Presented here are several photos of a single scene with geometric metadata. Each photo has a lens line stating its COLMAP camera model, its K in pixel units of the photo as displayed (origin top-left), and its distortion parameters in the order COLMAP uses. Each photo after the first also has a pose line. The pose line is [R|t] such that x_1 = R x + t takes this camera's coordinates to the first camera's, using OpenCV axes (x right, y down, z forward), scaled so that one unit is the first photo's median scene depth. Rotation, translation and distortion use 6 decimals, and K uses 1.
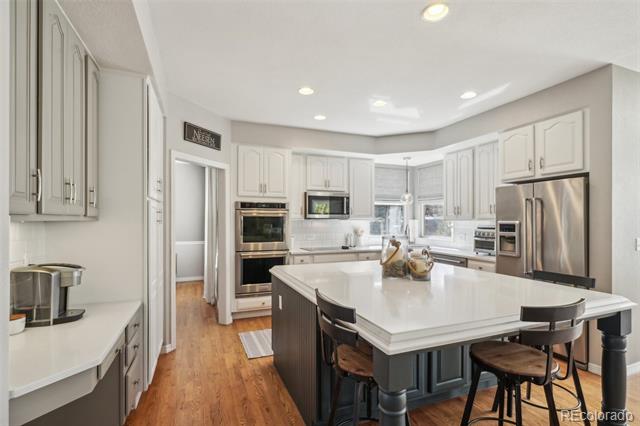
lens RADIAL K [[309.3, 0, 321.3], [0, 309.3, 219.0], [0, 0, 1]] dist [0.000322, 0.000448]
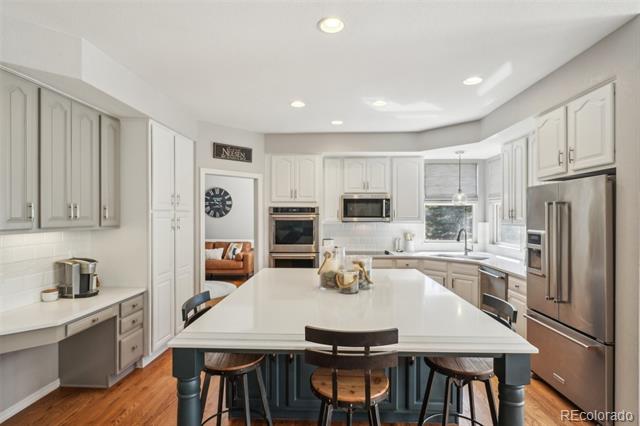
lens RADIAL K [[326.5, 0, 320.0], [0, 326.5, 213.0], [0, 0, 1]] dist [-0.001296, -0.000487]
pose [[0.912881, -0.003944, -0.408206, 0.354698], [0.001540, 0.999979, -0.006218, -0.026221], [0.408222, 0.005048, 0.912869, 0.011311]]
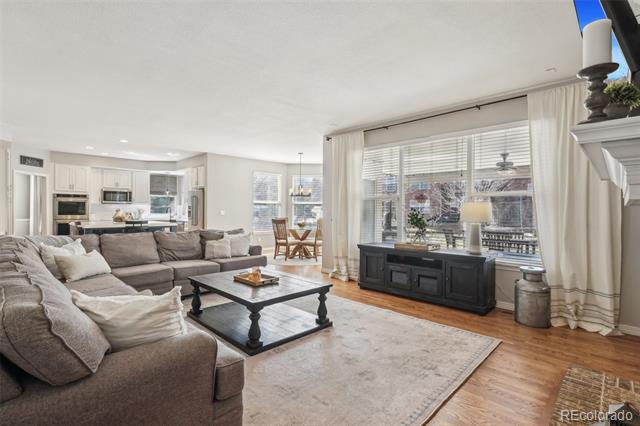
lens RADIAL K [[306.4, 0, 317.6], [0, 306.4, 212.0], [0, 0, 1]] dist [0.000820, 0.000301]
pose [[0.917606, 0.003456, 0.397476, 0.456341], [-0.007571, 0.999933, 0.008785, 0.028555], [-0.397419, -0.011071, 0.917570, -1.349866]]
